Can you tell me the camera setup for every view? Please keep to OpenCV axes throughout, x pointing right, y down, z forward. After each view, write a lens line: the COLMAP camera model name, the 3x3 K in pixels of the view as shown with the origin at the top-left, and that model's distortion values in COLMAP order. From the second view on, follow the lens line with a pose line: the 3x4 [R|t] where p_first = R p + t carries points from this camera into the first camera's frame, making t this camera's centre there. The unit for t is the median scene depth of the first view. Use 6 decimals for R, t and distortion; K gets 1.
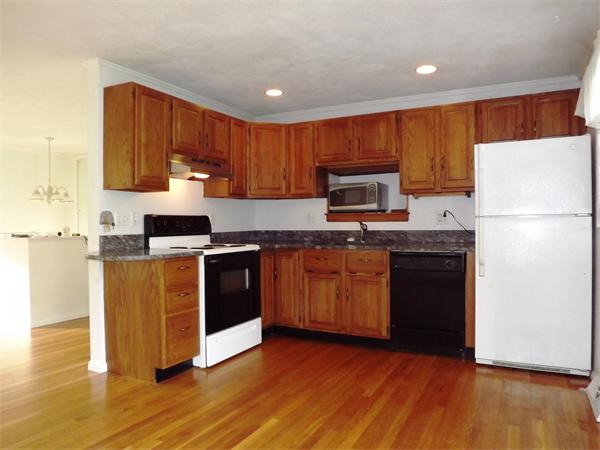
lens RADIAL K [[438.0, 0, 300.0], [0, 438.0, 225.0], [0, 0, 1]] dist [-0.057226, -0.000491]
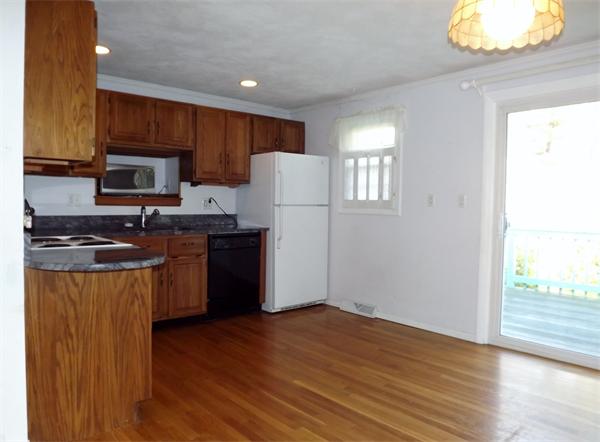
lens RADIAL K [[443.4, 0, 300.0], [0, 443.4, 221.0], [0, 0, 1]] dist [-0.059041, 0.002899]
pose [[0.363976, -0.026740, 0.931024, -0.739689], [-0.016676, 0.999240, 0.035219, -0.016949], [-0.931259, -0.028345, 0.363254, 0.364318]]
